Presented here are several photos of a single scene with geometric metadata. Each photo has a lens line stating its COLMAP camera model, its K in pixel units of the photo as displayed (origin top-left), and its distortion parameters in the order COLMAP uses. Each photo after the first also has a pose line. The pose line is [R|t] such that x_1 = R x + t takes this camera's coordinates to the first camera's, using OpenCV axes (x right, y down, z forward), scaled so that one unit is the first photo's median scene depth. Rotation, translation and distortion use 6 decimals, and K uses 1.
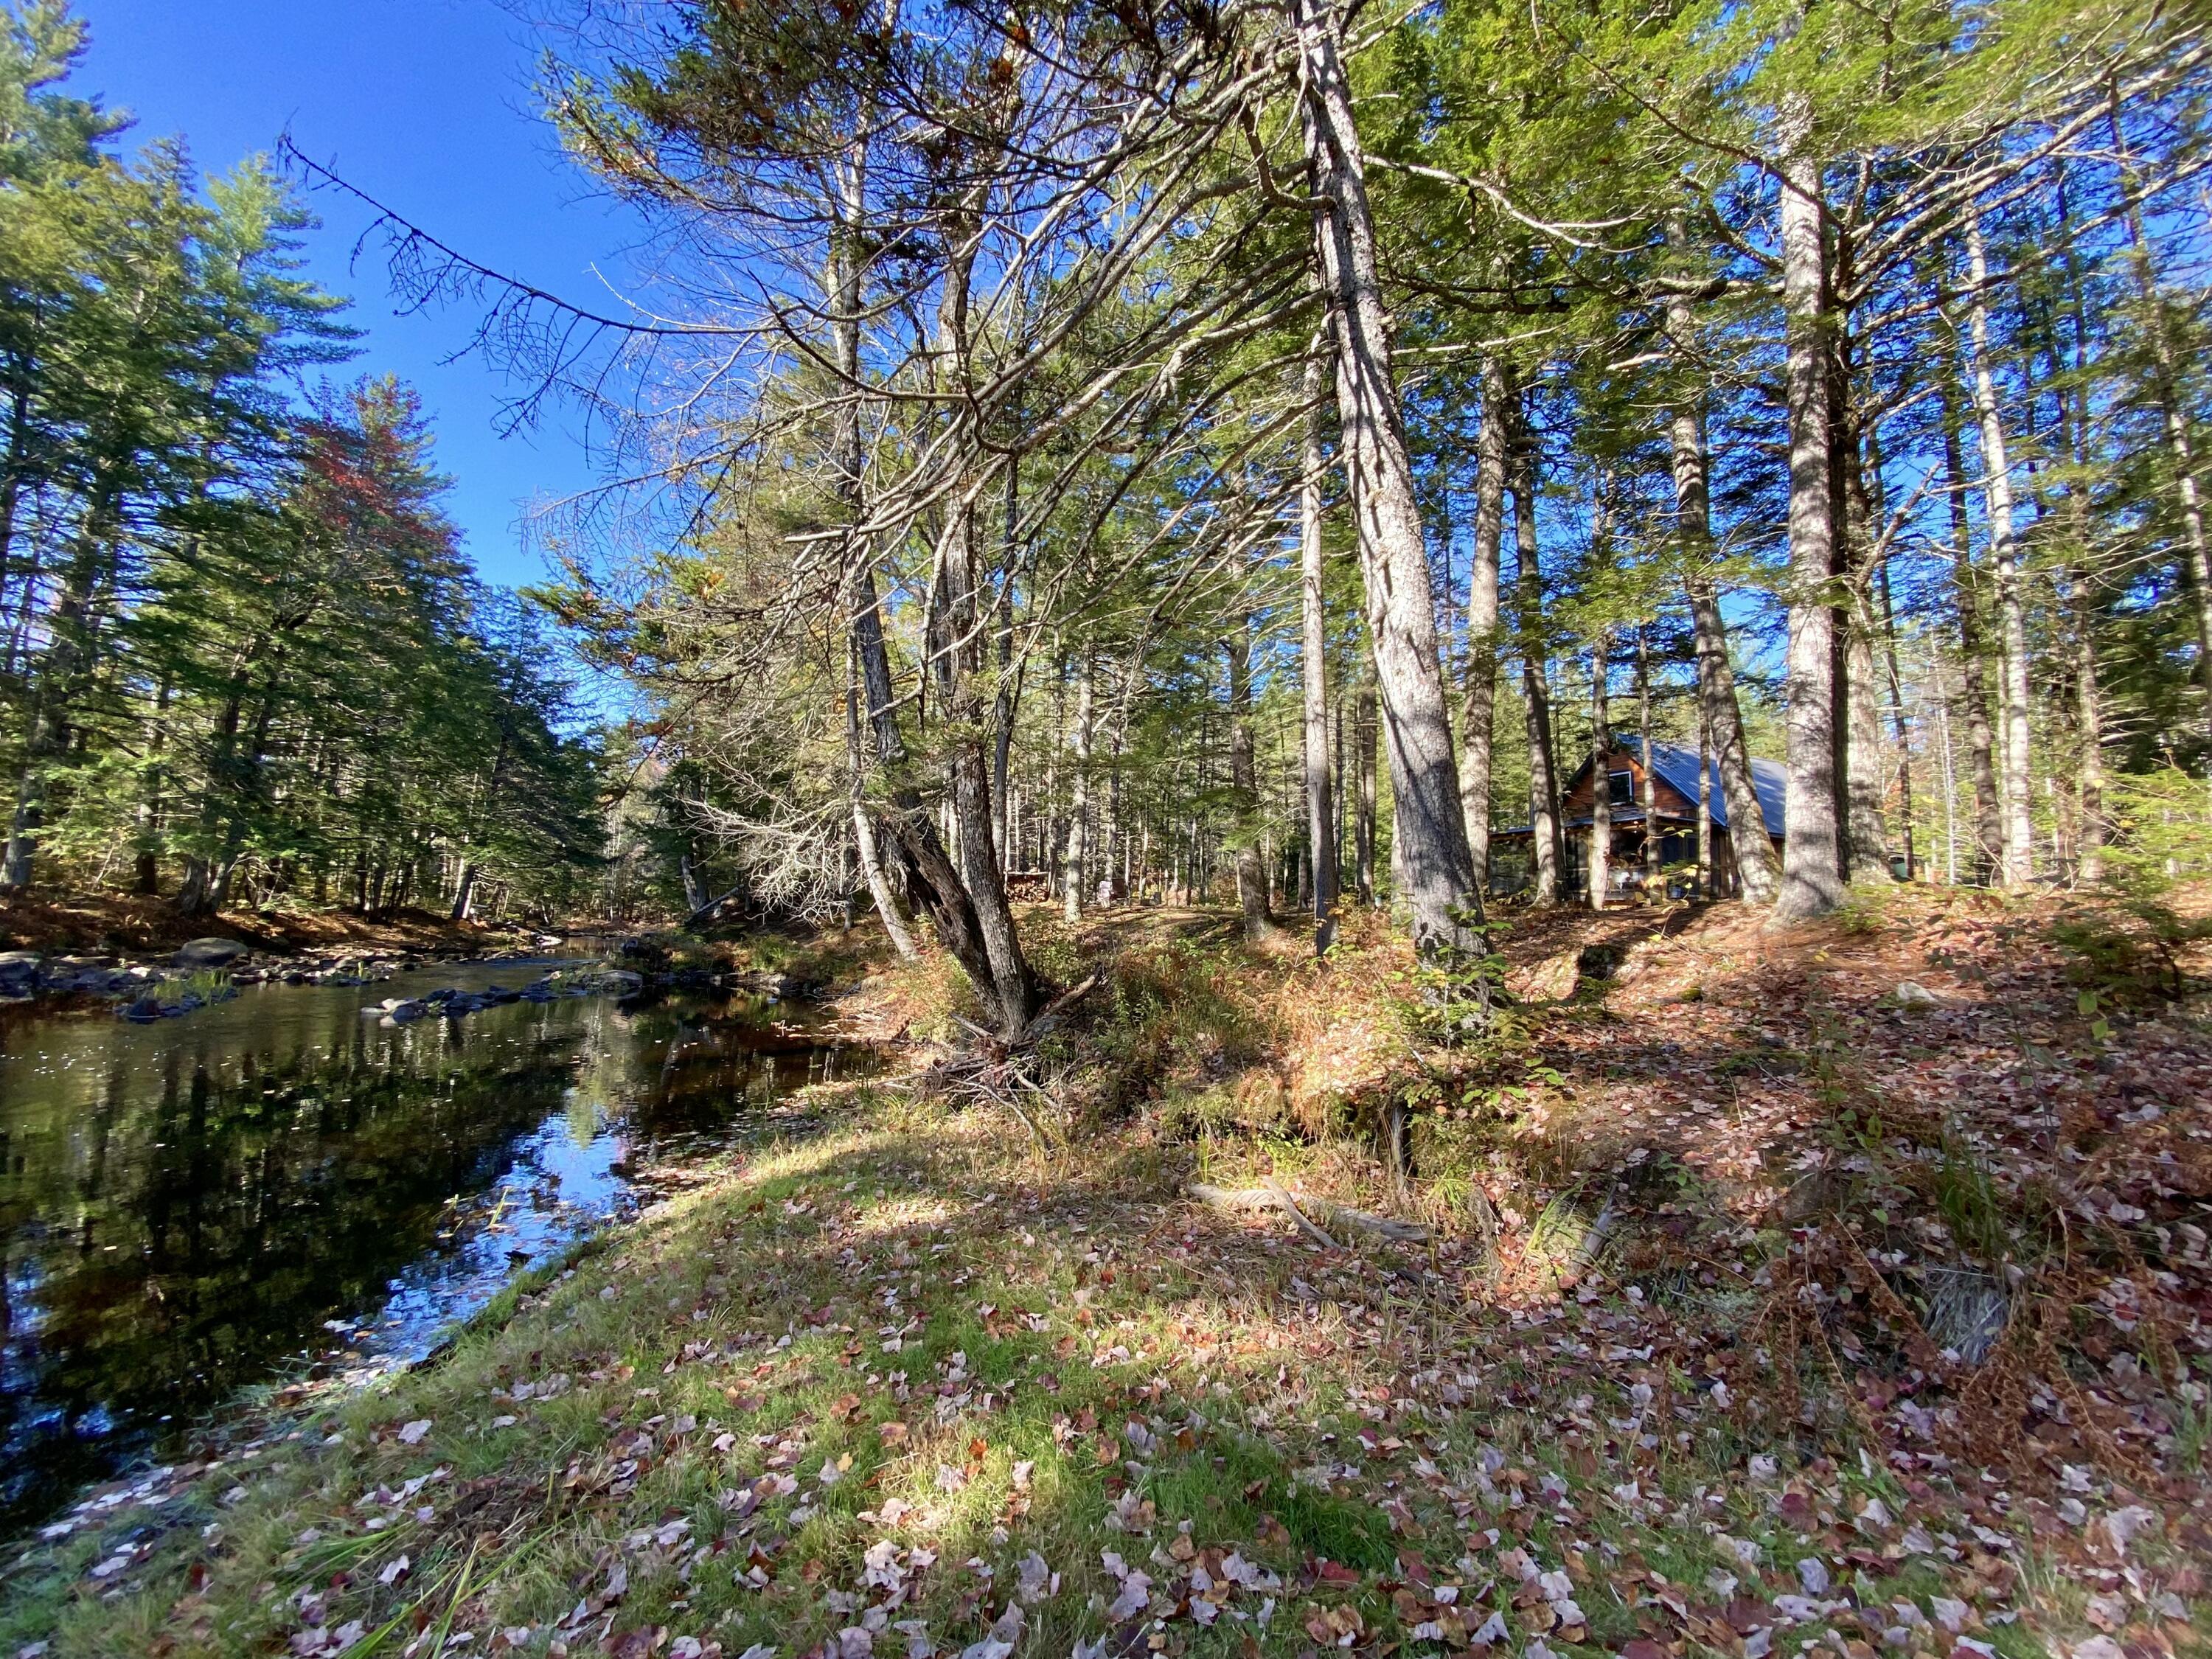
lens RADIAL K [[891.9, 0, 1106.0], [0, 891.9, 829.5], [0, 0, 1]] dist [-0.004211, -0.010517]
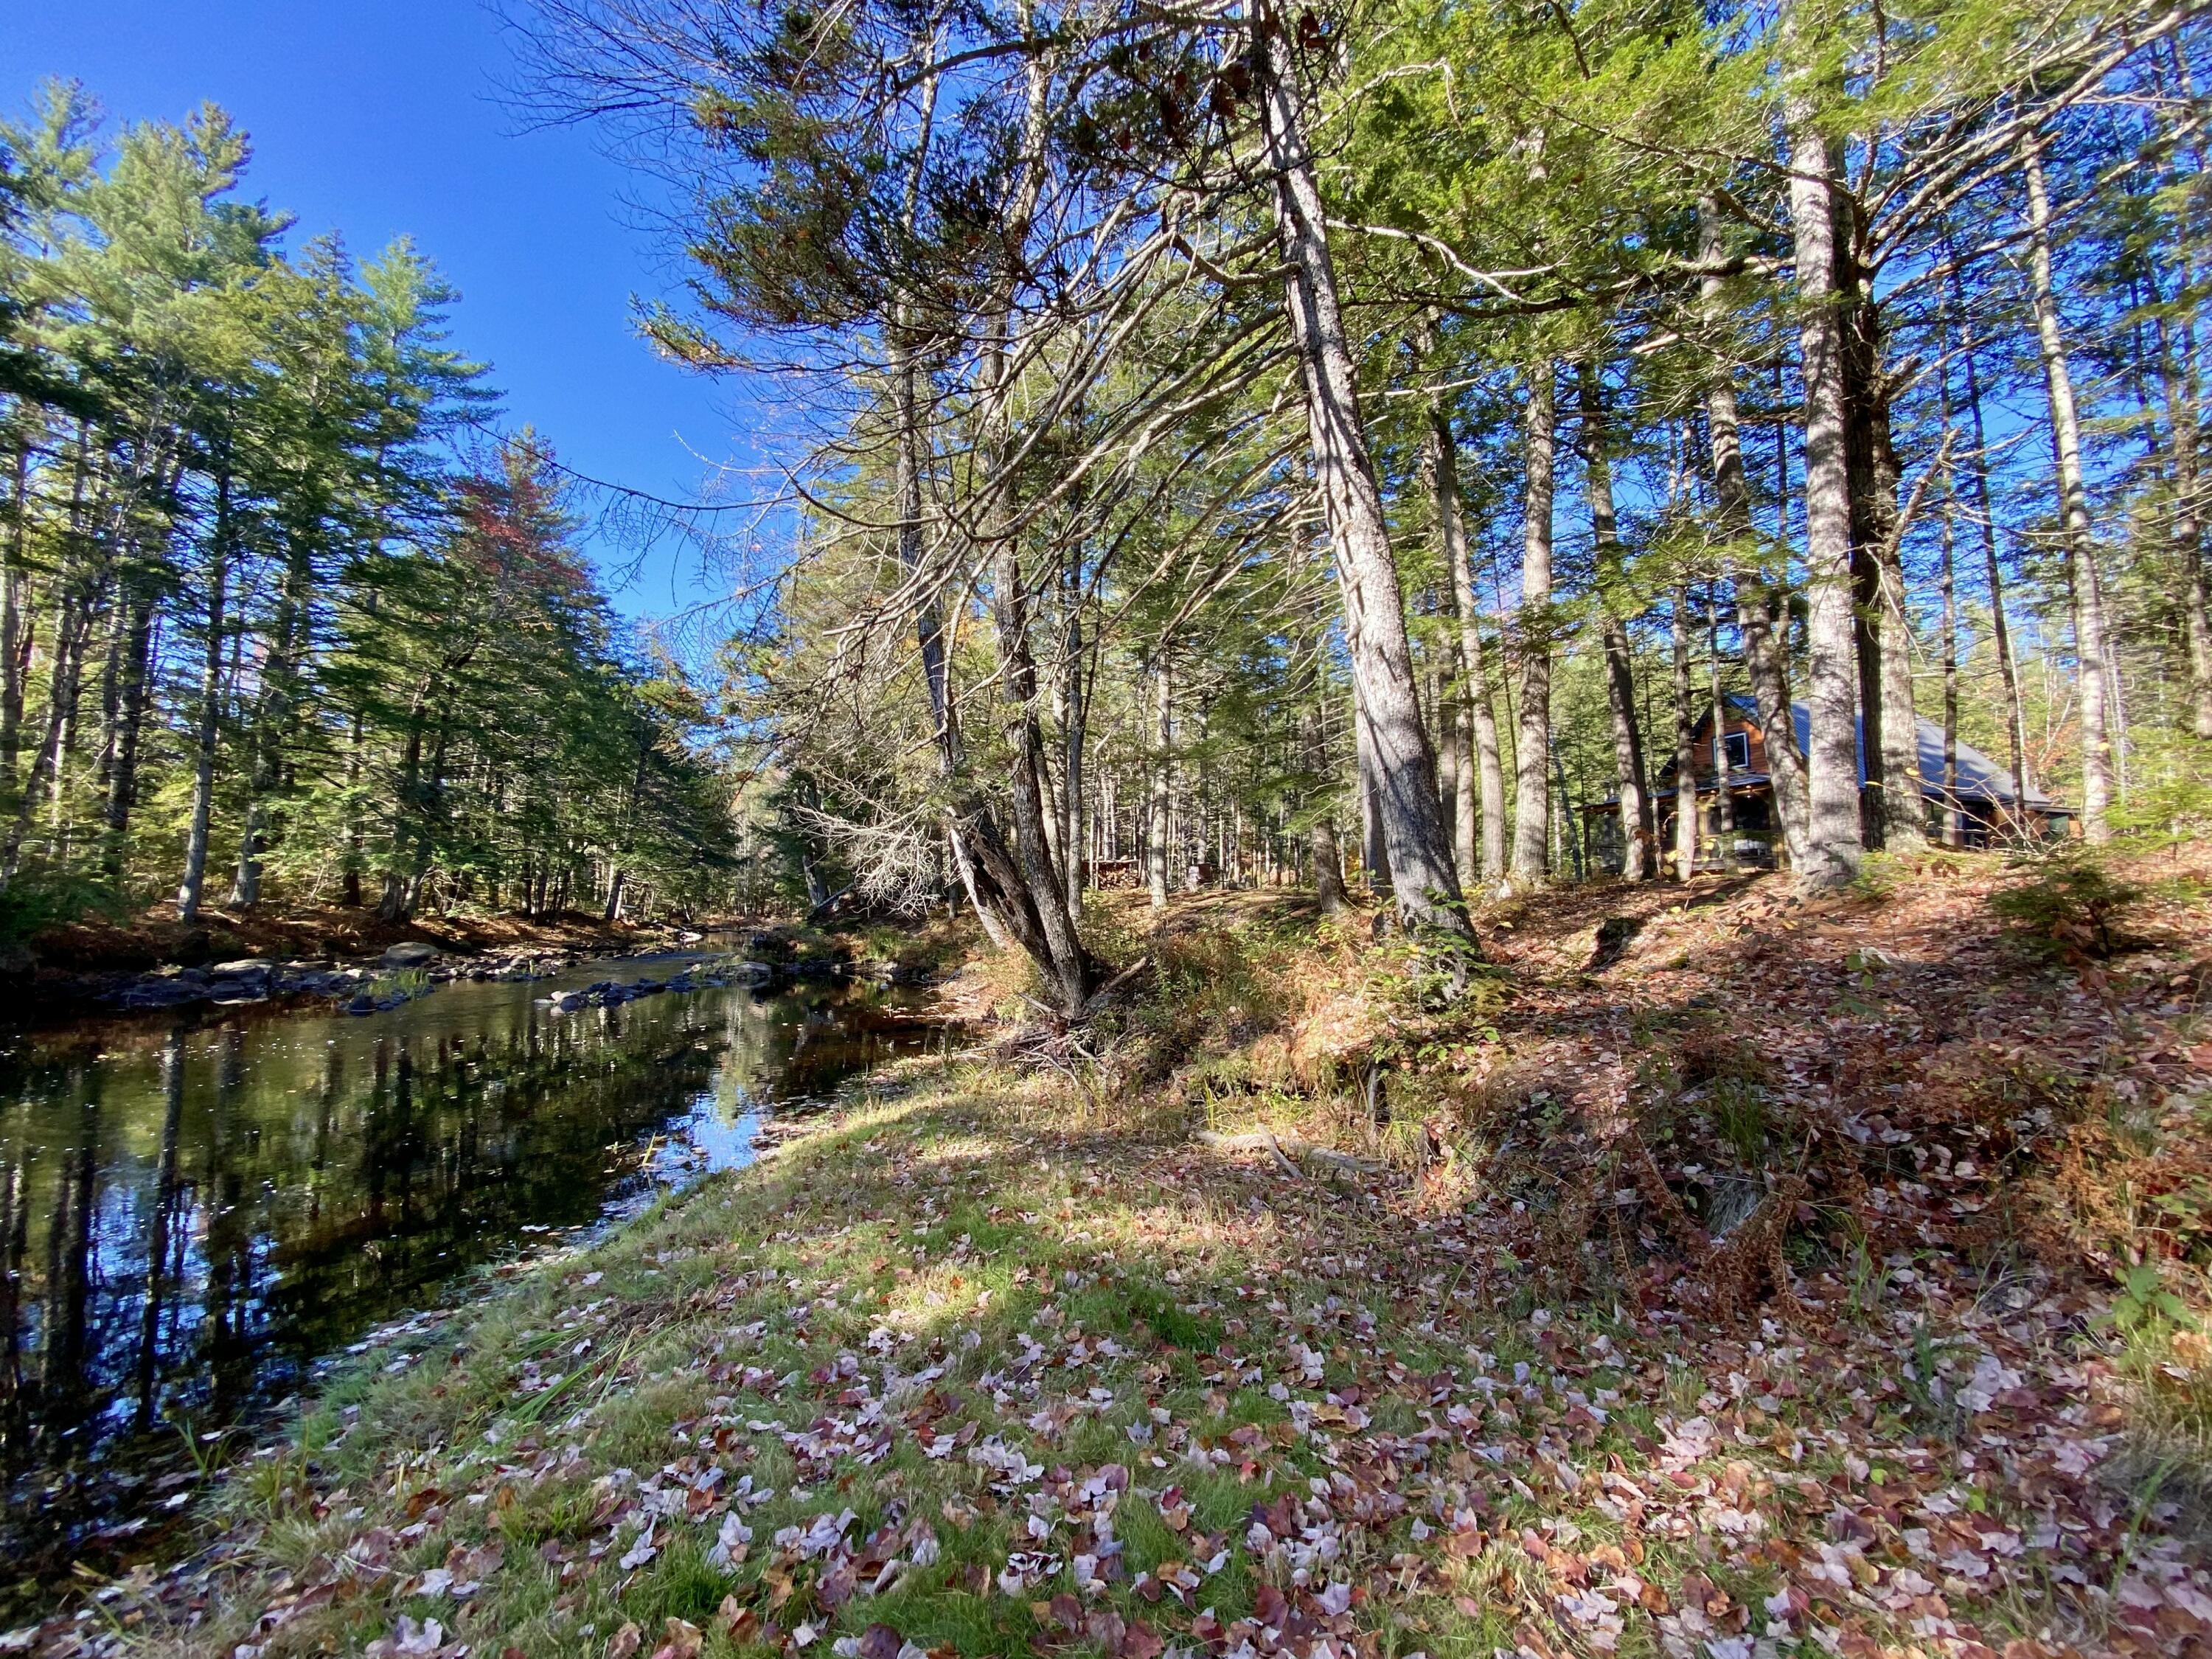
lens RADIAL K [[887.6, 0, 1106.0], [0, 887.6, 829.5], [0, 0, 1]] dist [0.001845, -0.014026]
pose [[0.992242, -0.037782, -0.118437, 0.079177], [0.039818, 0.999096, 0.014865, -0.013399], [0.117768, -0.019465, 0.992850, -0.104579]]
